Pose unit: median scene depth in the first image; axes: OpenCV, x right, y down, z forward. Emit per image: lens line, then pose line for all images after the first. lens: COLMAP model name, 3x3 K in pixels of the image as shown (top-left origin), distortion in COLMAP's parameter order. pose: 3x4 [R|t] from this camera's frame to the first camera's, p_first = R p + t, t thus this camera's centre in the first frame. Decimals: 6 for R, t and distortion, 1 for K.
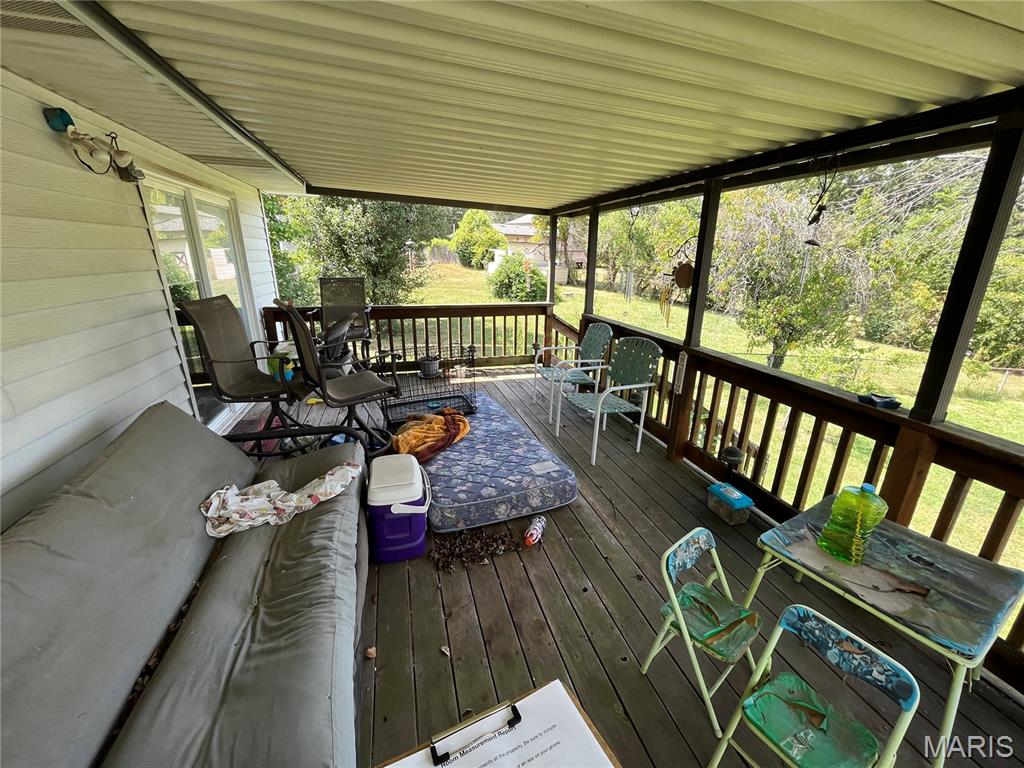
lens RADIAL K [[410.1, 0, 509.1], [0, 410.1, 380.3], [0, 0, 1]] dist [-0.017010, 0.000865]
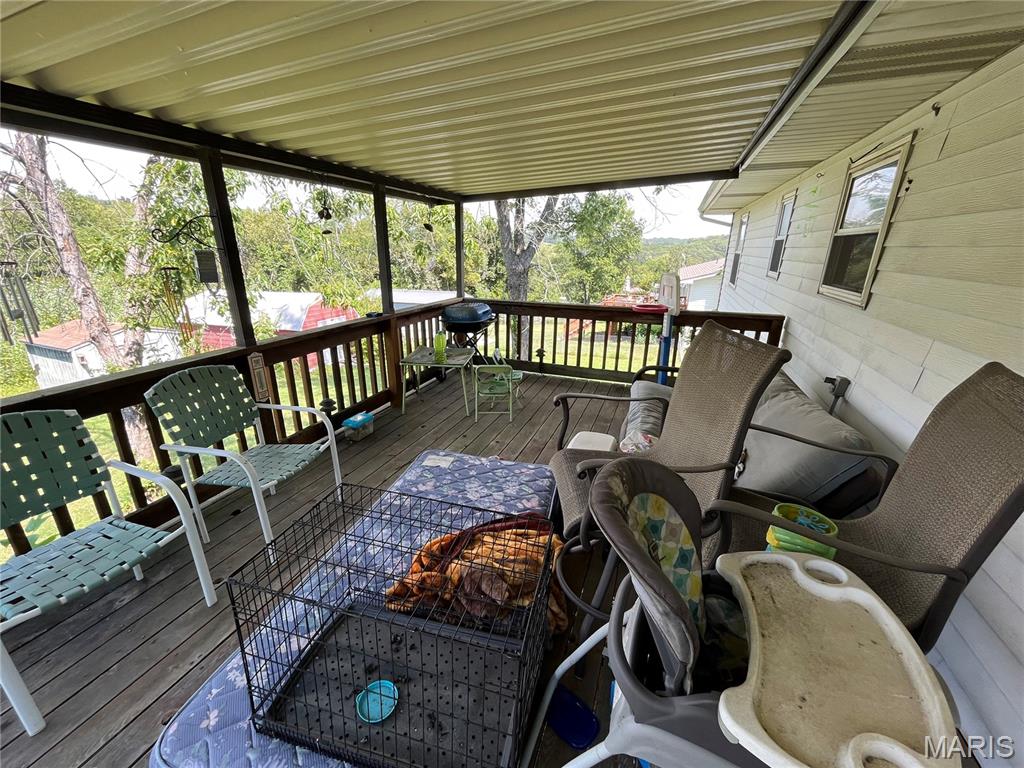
lens RADIAL K [[410.1, 0, 508.2], [0, 410.1, 383.6], [0, 0, 1]] dist [-0.017010, 0.000865]
pose [[-0.806332, -0.207909, 0.553717, -0.589794], [0.167493, 0.817595, 0.550894, -0.479974], [-0.567252, 0.536947, -0.624430, 1.521936]]
